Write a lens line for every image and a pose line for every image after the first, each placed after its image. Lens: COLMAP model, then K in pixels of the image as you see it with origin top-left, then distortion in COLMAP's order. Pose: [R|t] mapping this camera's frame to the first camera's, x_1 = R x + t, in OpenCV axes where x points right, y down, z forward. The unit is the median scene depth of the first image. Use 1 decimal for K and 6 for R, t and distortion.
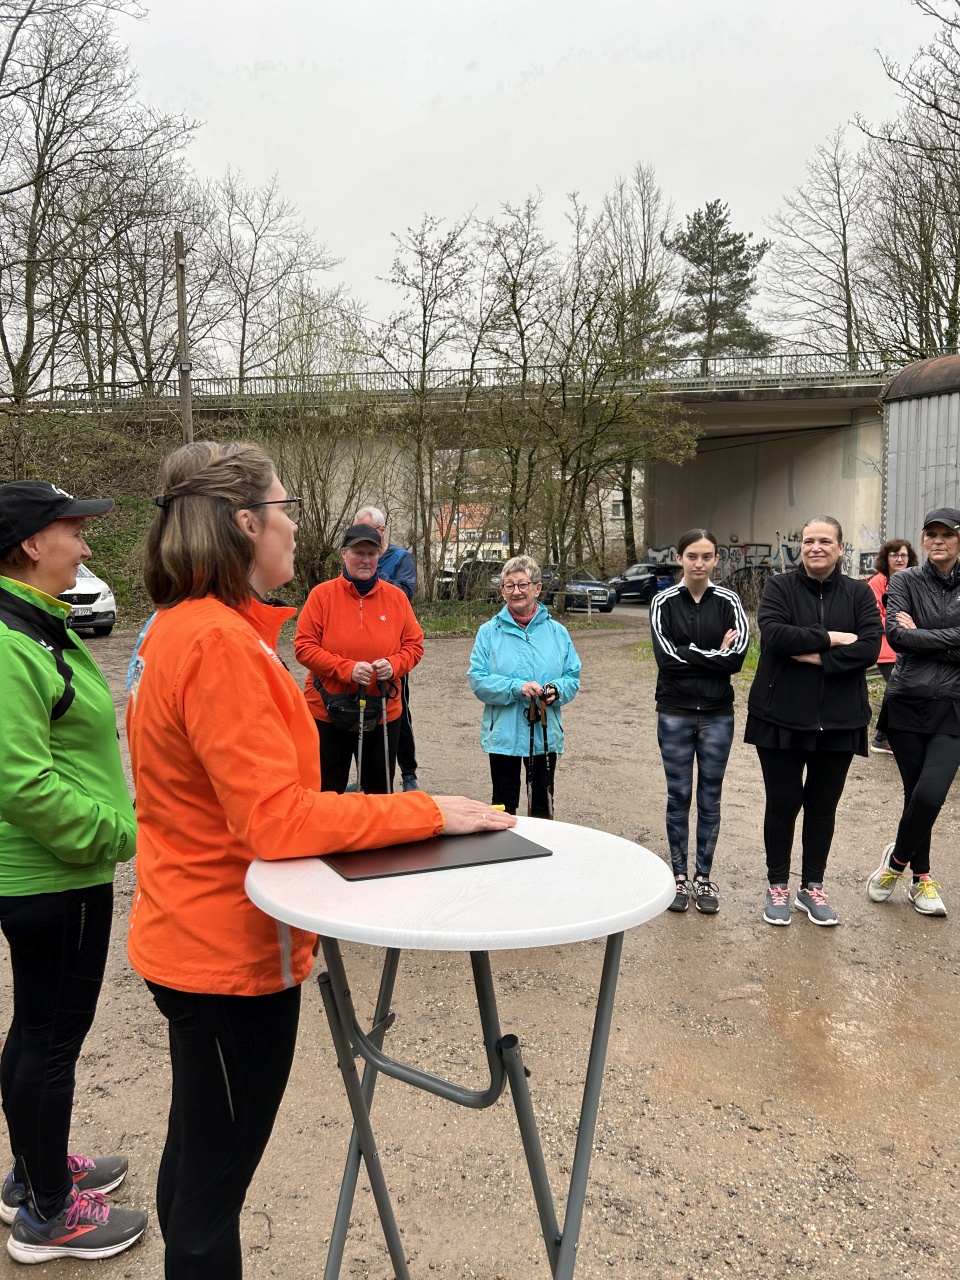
lens RADIAL K [[974.3, 0, 484.5], [0, 974.3, 647.9], [0, 0, 1]] dist [0.047700, -0.050552]
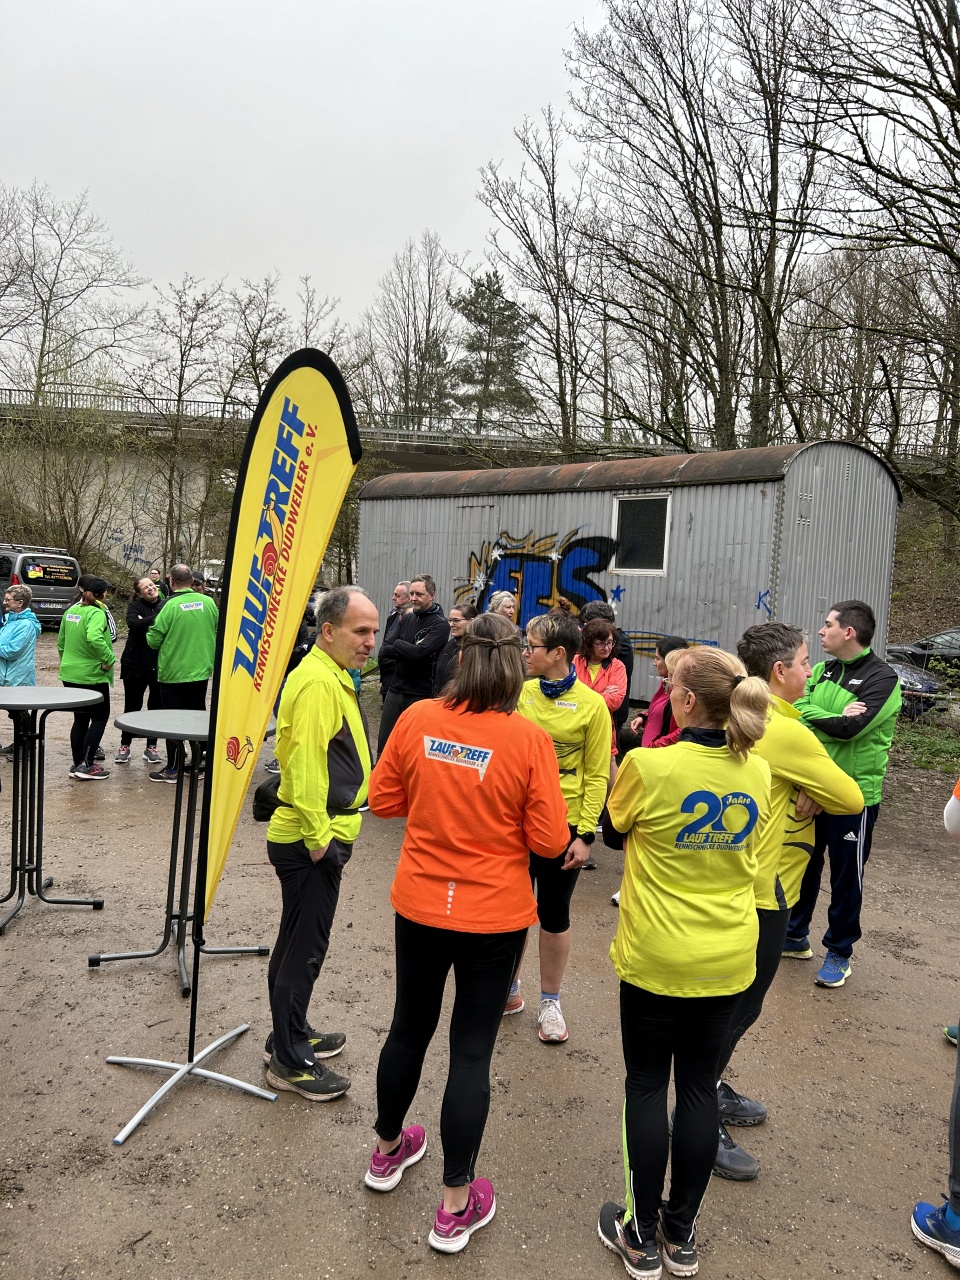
lens RADIAL K [[975.8, 0, 484.0], [0, 975.8, 638.0], [0, 0, 1]] dist [0.042999, -0.040743]
pose [[0.983956, 0.054172, 0.169988, 0.055623], [-0.049052, 0.998211, -0.034182, 0.002718], [-0.171536, 0.025295, 0.984853, -0.091154]]
